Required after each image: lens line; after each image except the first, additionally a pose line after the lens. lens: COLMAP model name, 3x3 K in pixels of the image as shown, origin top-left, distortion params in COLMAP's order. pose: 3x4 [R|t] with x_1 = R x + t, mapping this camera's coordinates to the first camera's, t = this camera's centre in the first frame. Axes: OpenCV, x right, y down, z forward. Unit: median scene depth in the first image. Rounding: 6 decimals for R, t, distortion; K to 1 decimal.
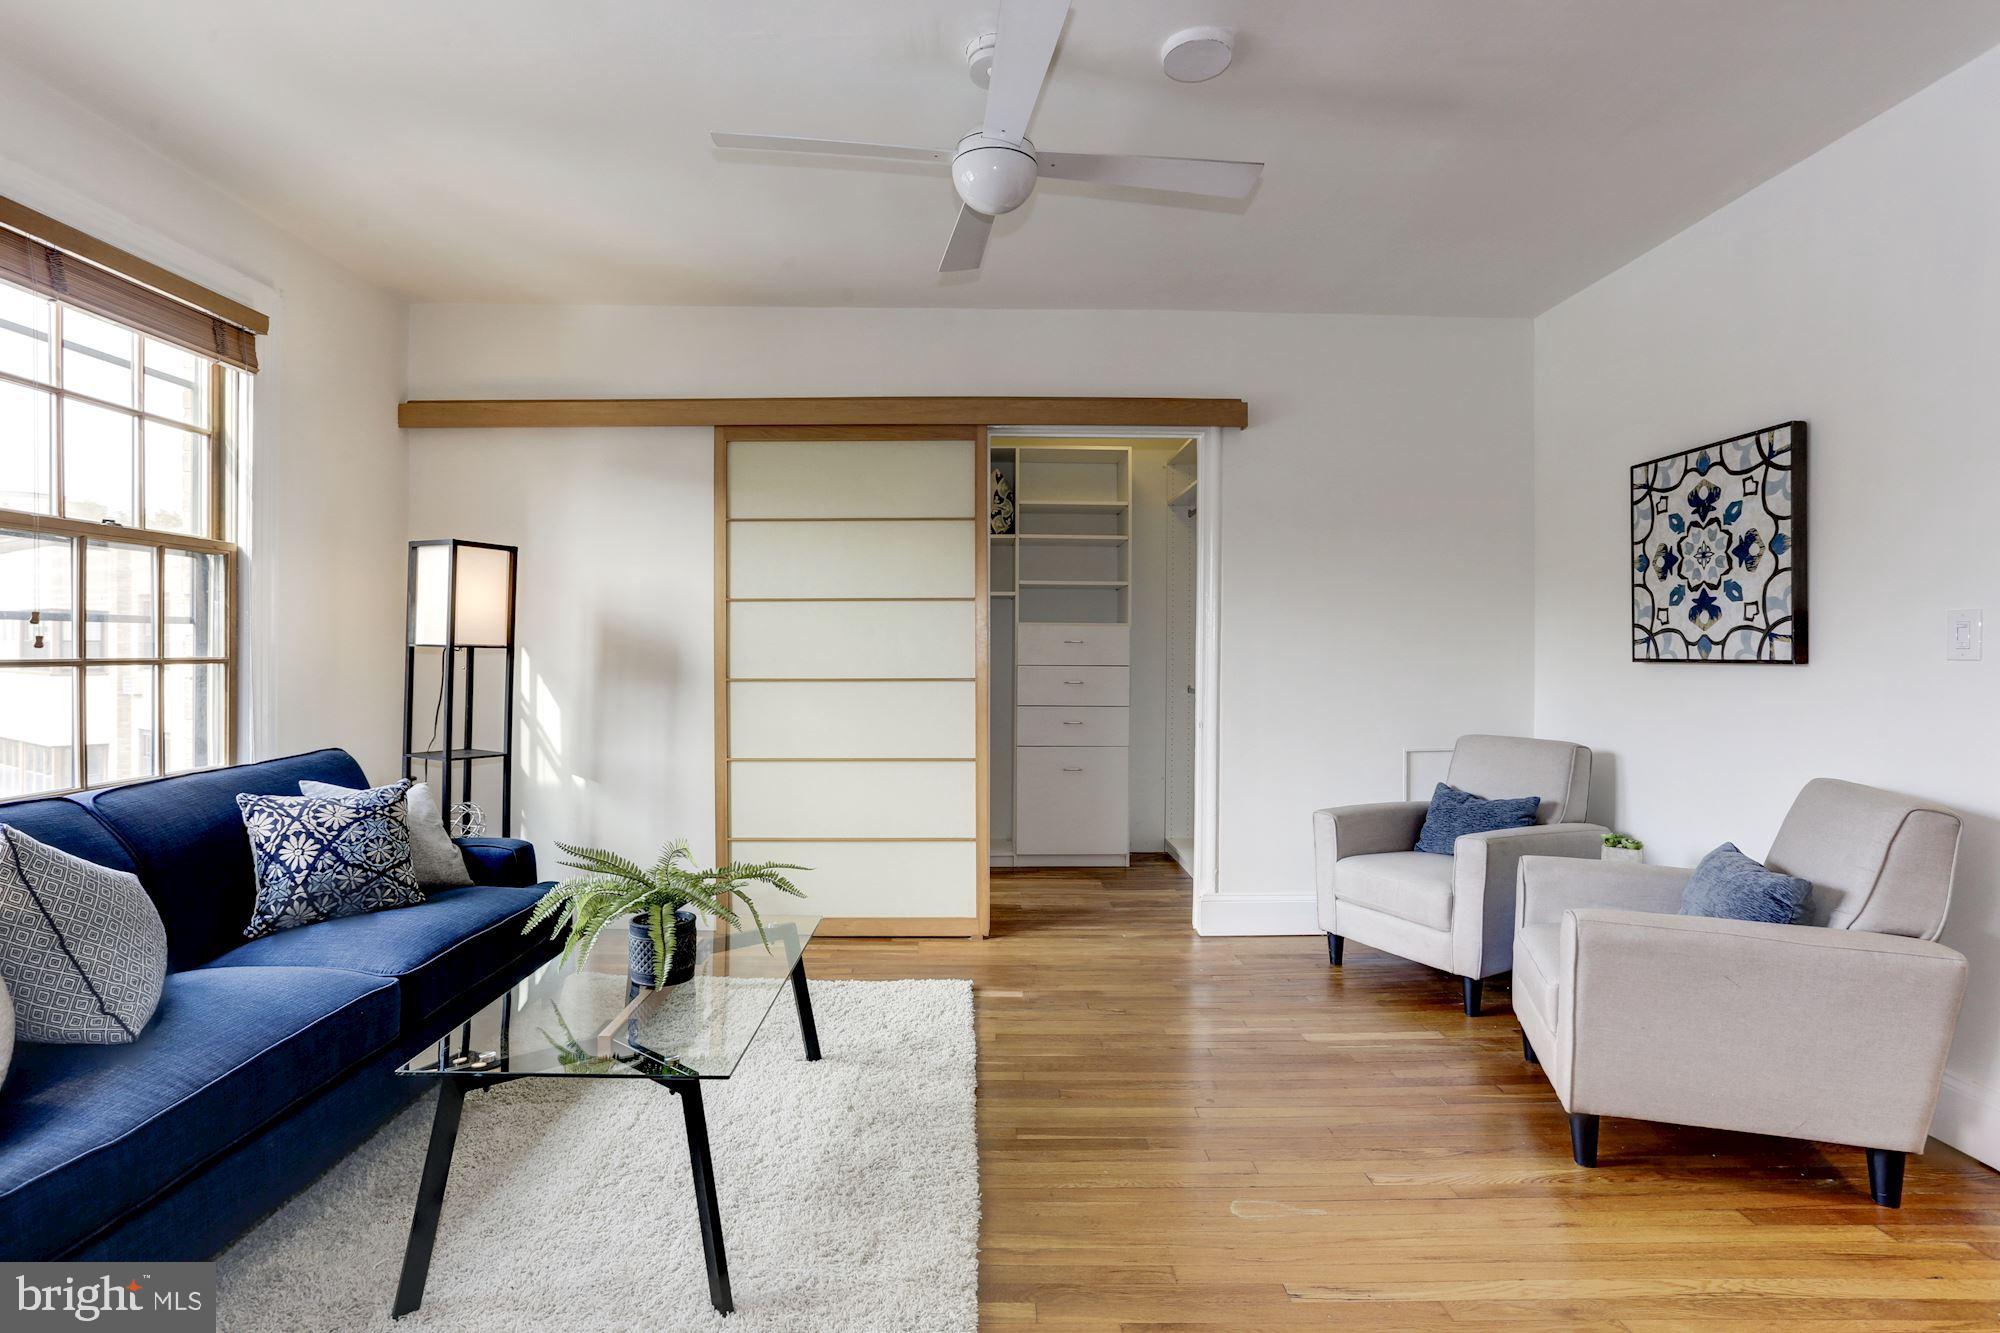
lens RADIAL K [[988.6, 0, 994.1], [0, 988.6, 653.2], [0, 0, 1]] dist [-0.058034, 0.034359]
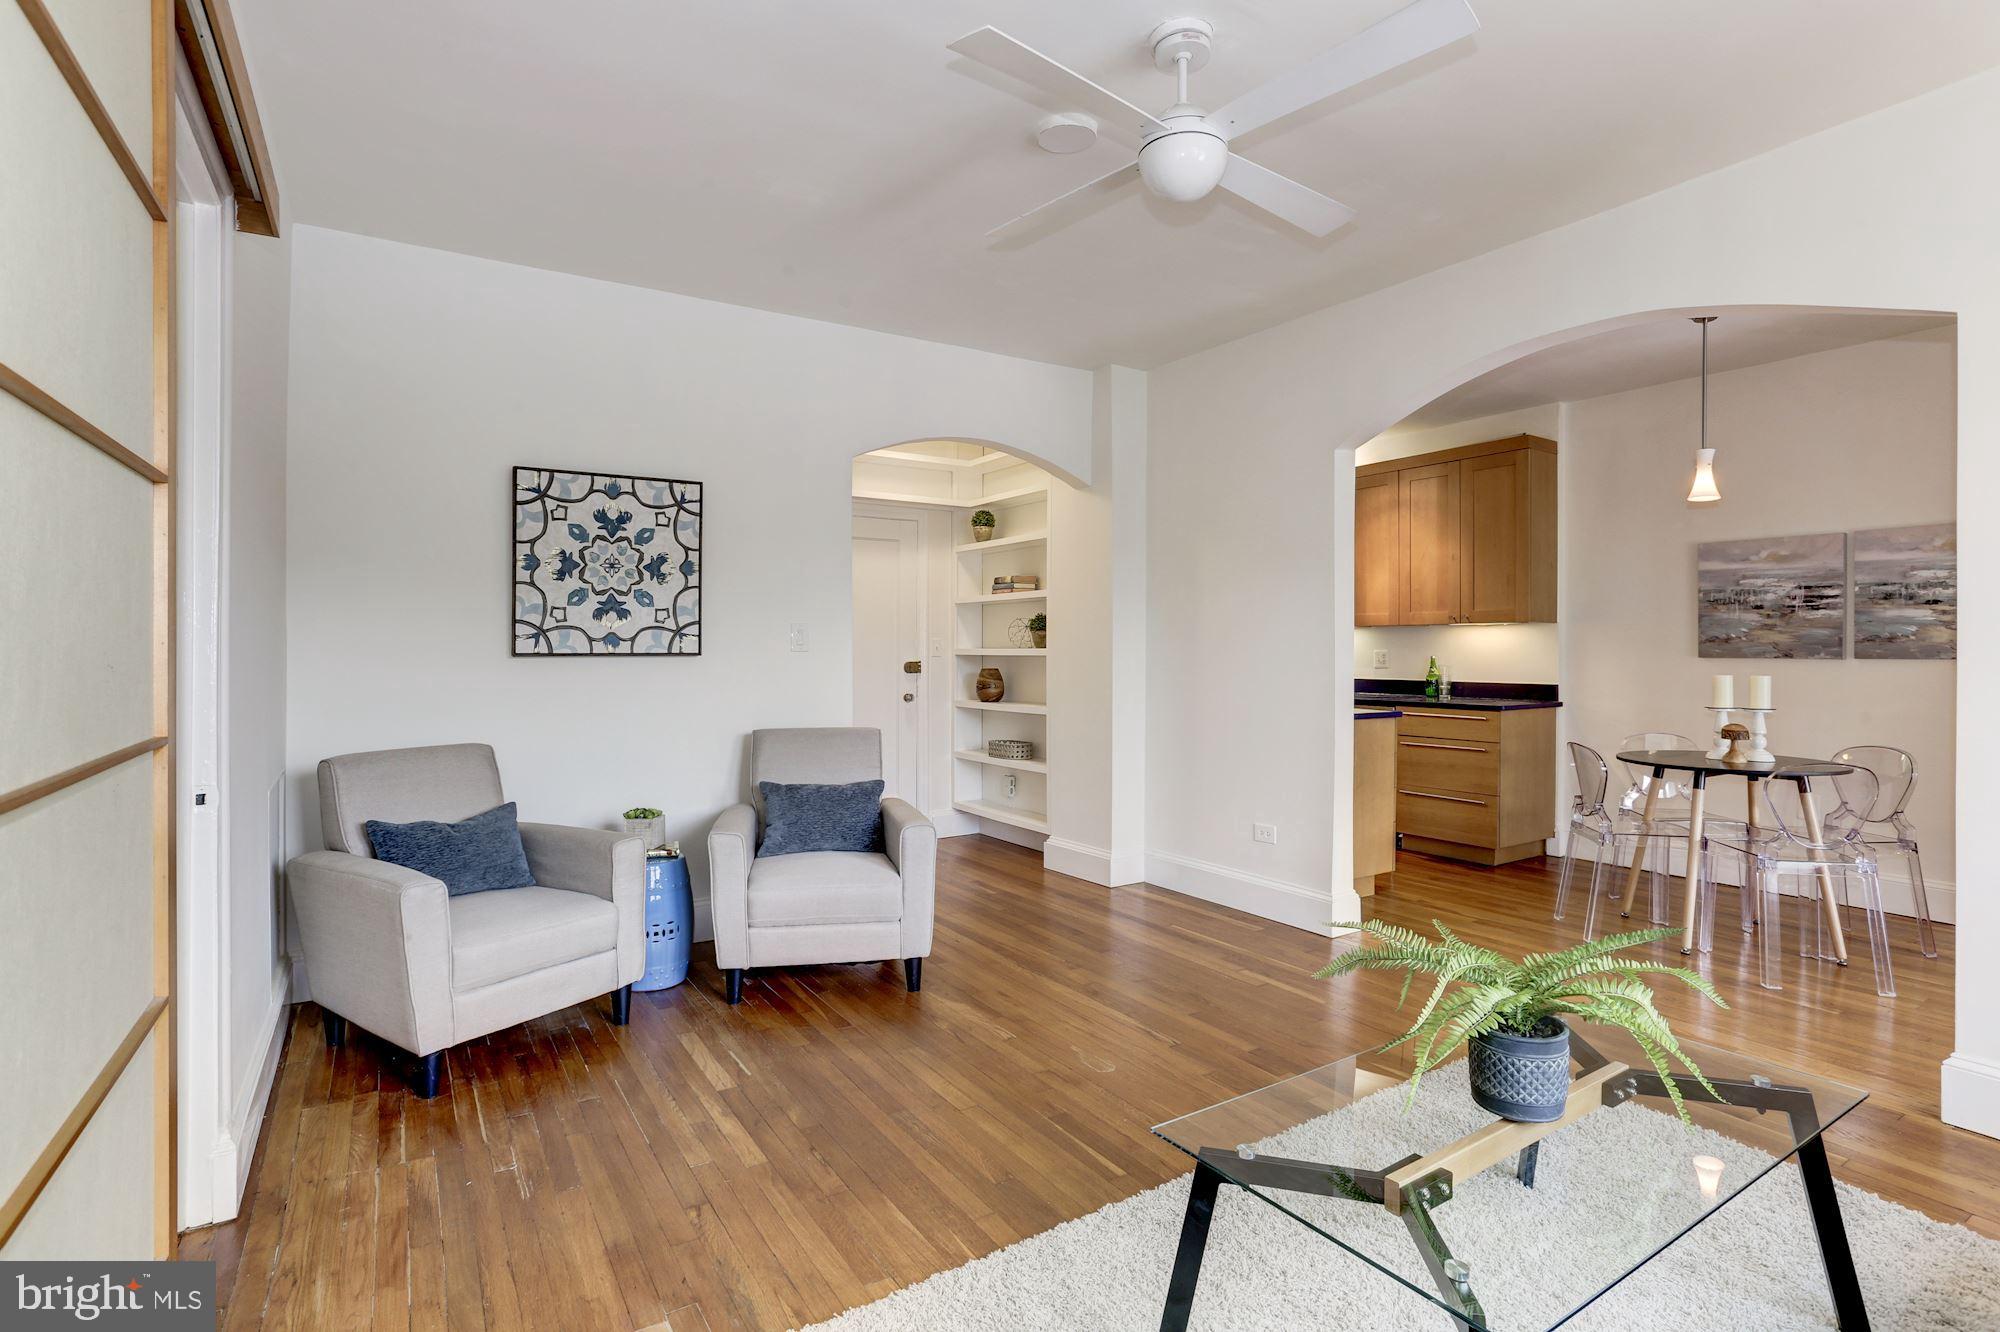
lens RADIAL K [[970.6, 0, 991.0], [0, 970.6, 649.6], [0, 0, 1]] dist [-0.057770, 0.033234]
pose [[-0.514751, -0.007575, 0.857306, -0.538616], [-0.001920, 0.999969, 0.007682, -0.007931], [-0.857338, 0.002308, -0.514749, 1.235660]]
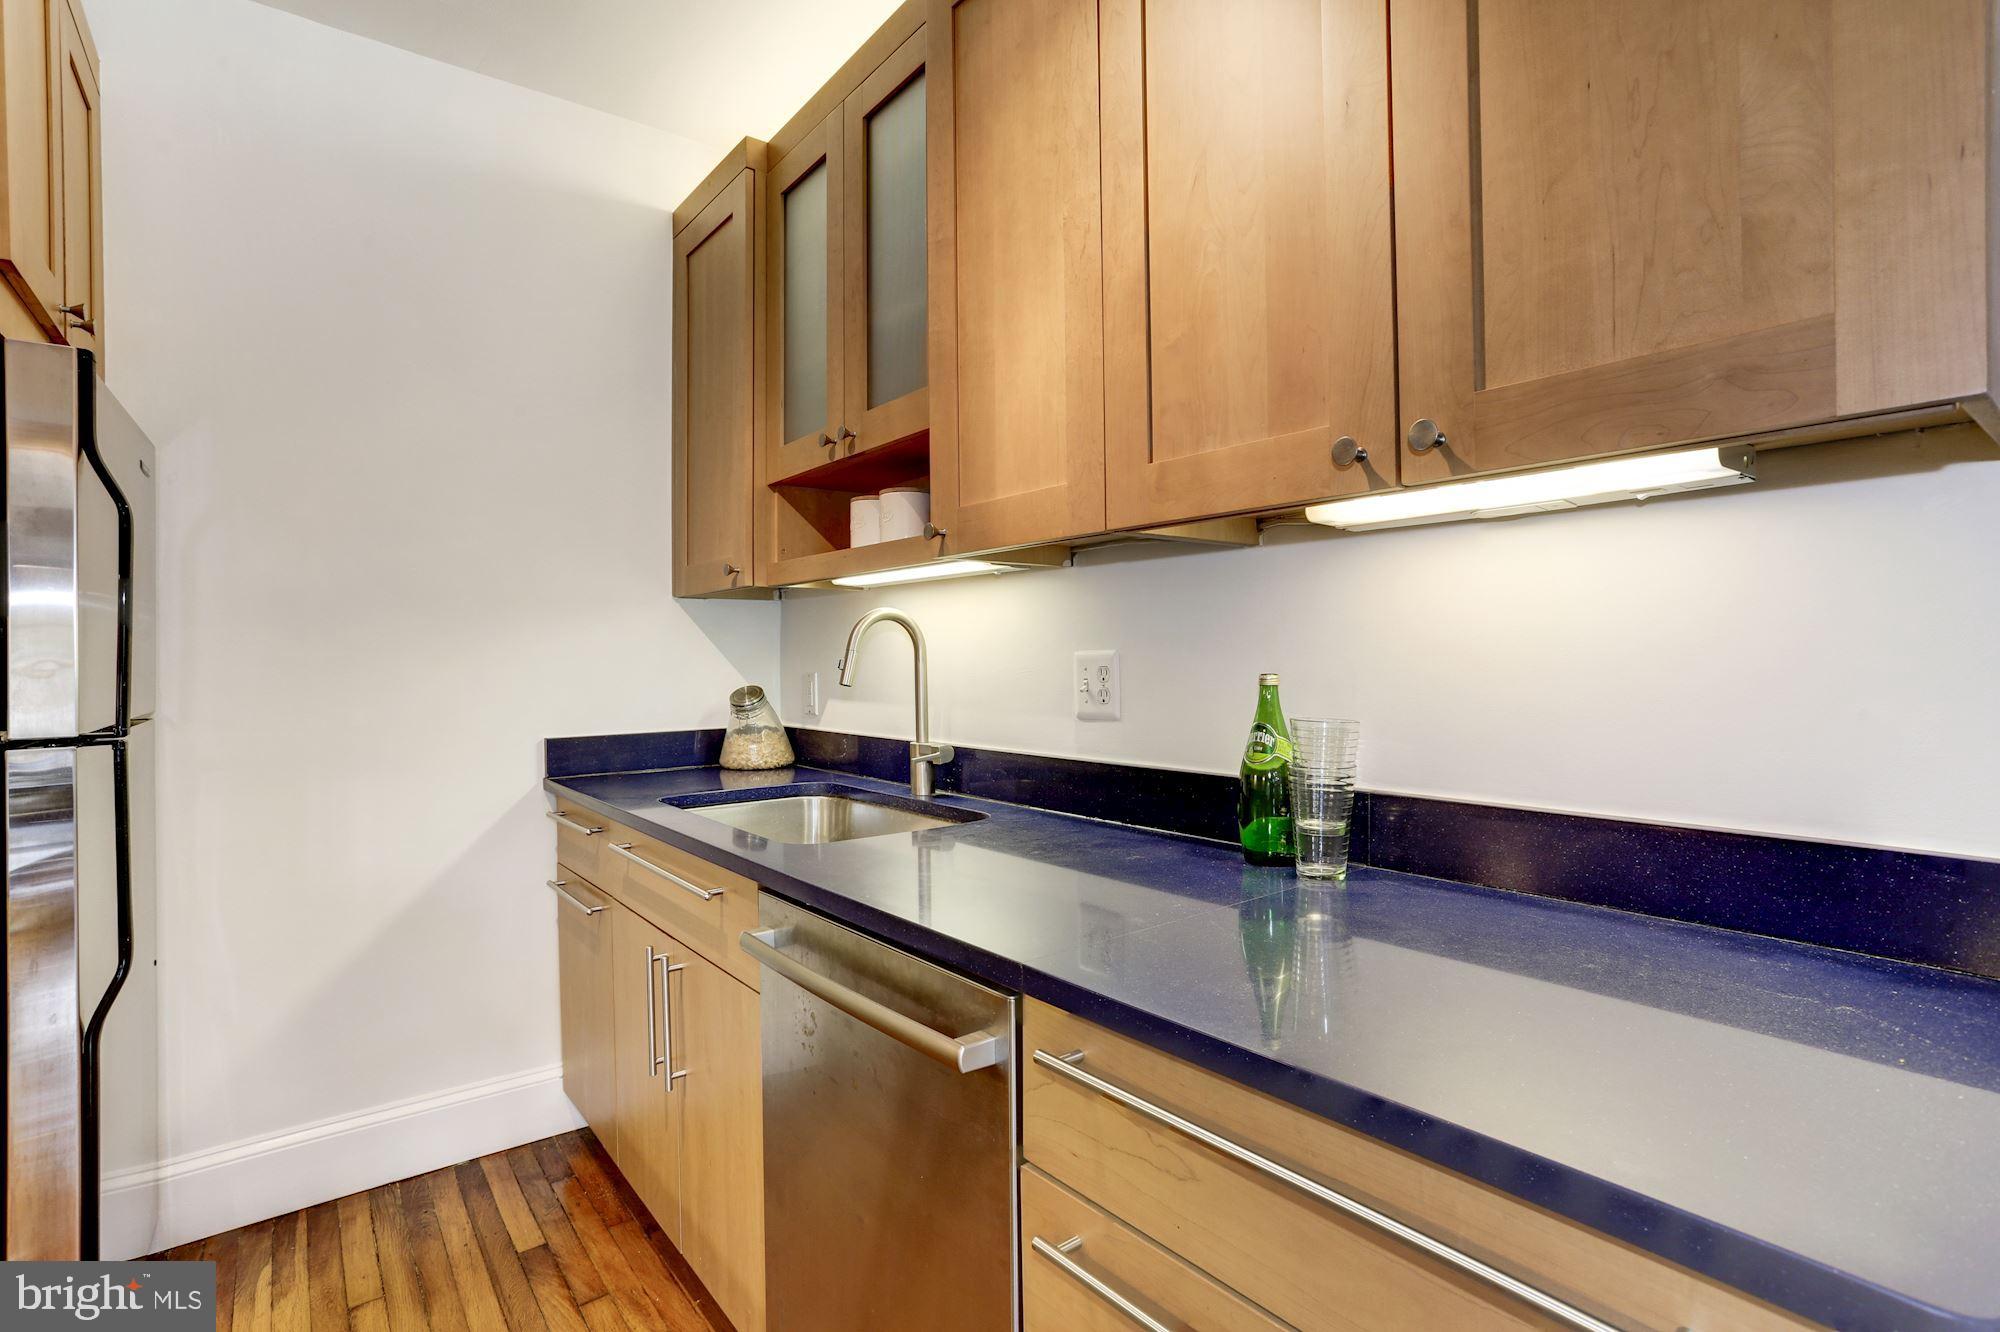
lens RADIAL K [[965.5, 0, 992.7], [0, 965.5, 652.6], [0, 0, 1]] dist [-0.058073, 0.033869]
pose [[-0.590219, 0.001312, 0.807242, 0.414219], [0.010703, 0.999923, 0.006201, 0.004592], [-0.807172, 0.012300, -0.590188, -0.212228]]
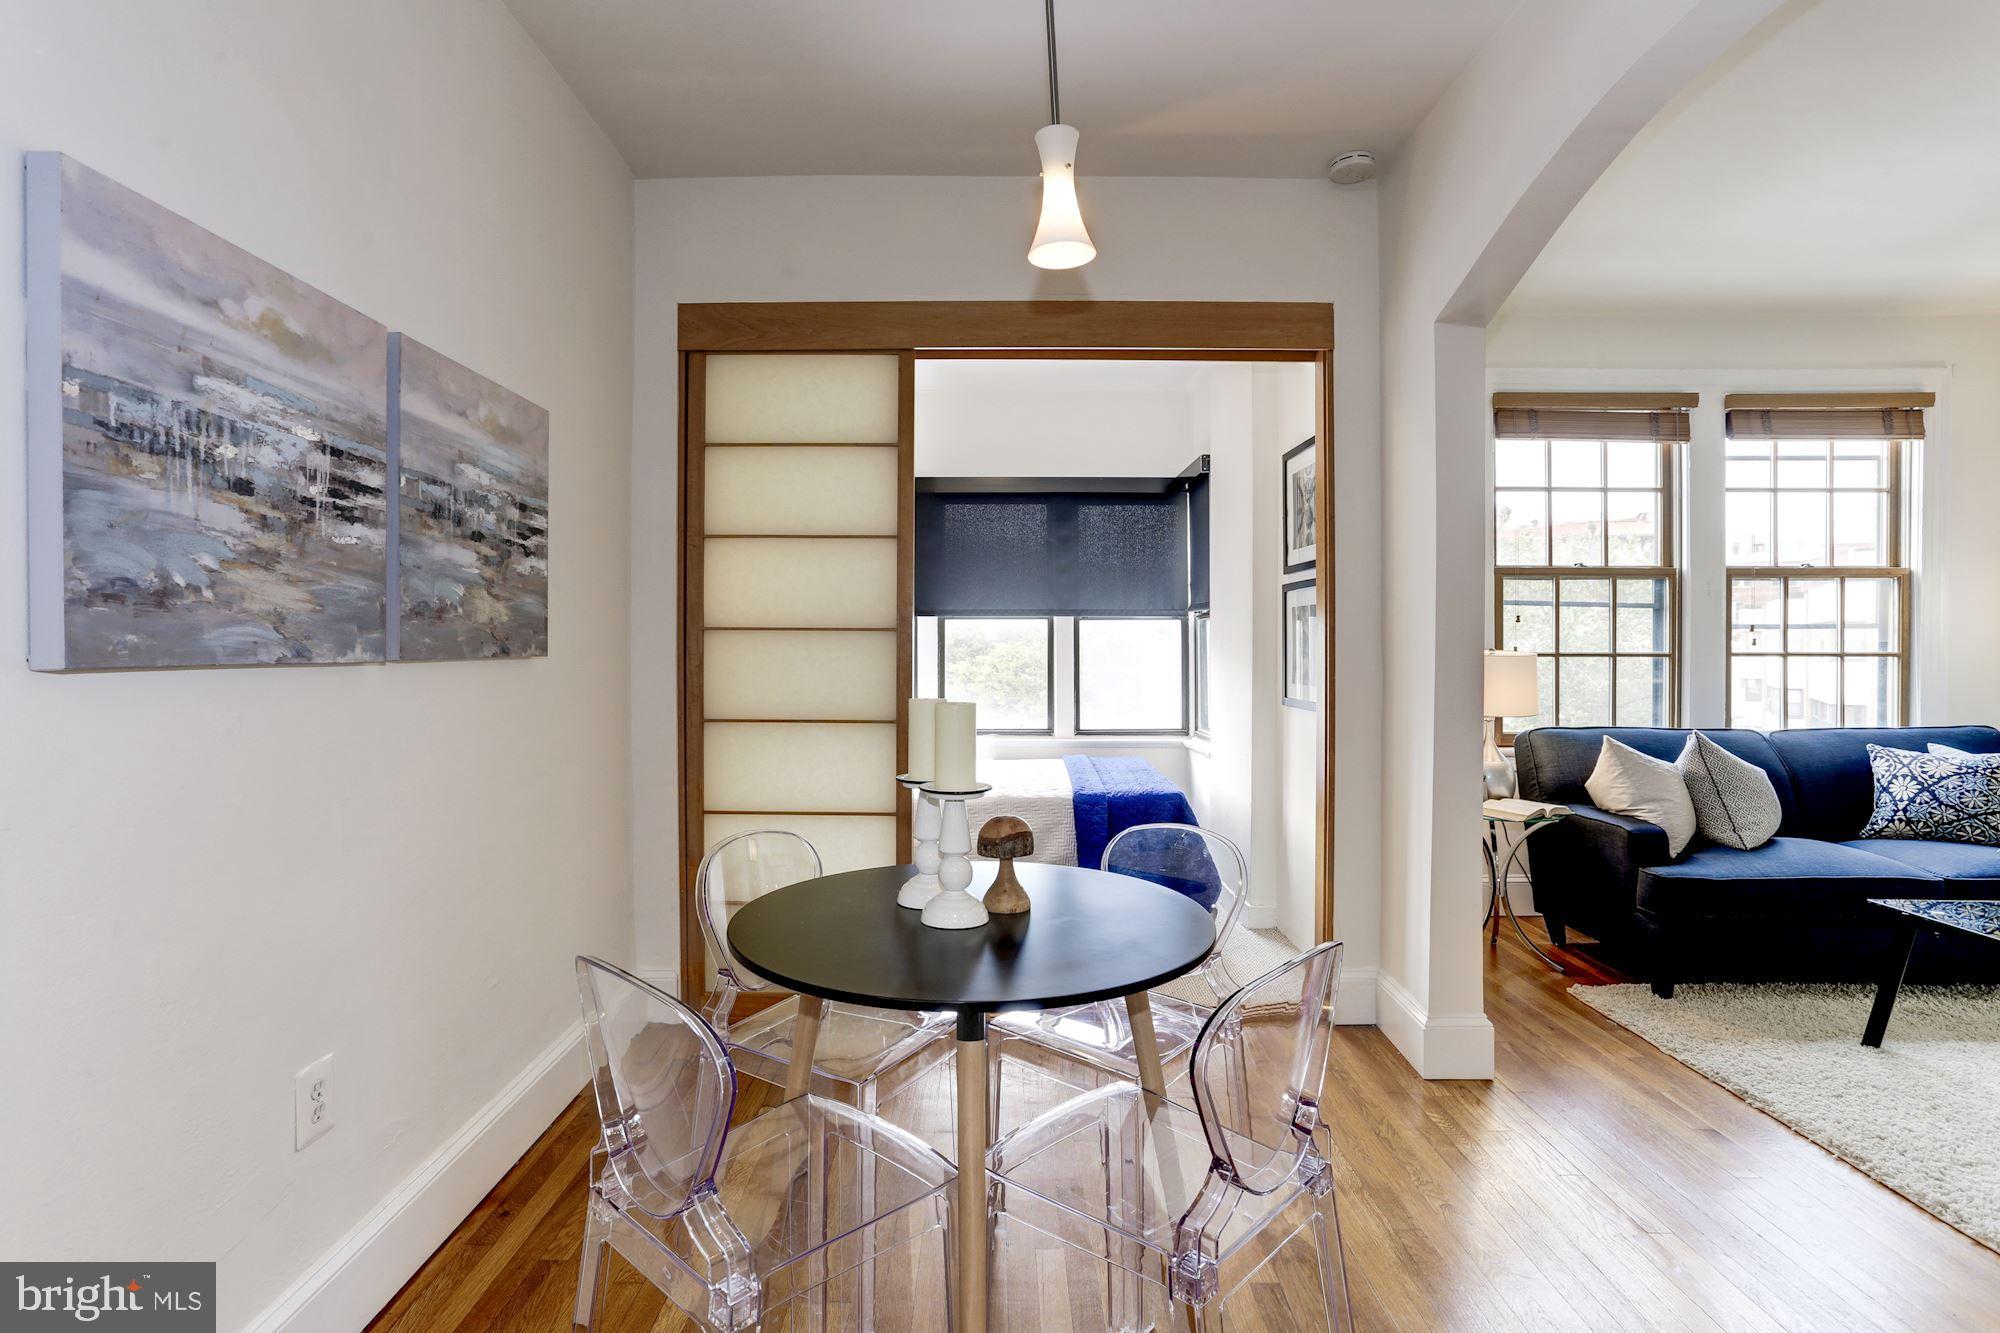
lens RADIAL K [[965.5, 0, 992.7], [0, 965.5, 653.1], [0, 0, 1]] dist [-0.058073, 0.033869]
pose [[-0.015980, 0.002972, -0.999868, 0.568216], [-0.004748, 0.999984, 0.003048, 0.006671], [0.999861, 0.004796, -0.015965, -0.266009]]
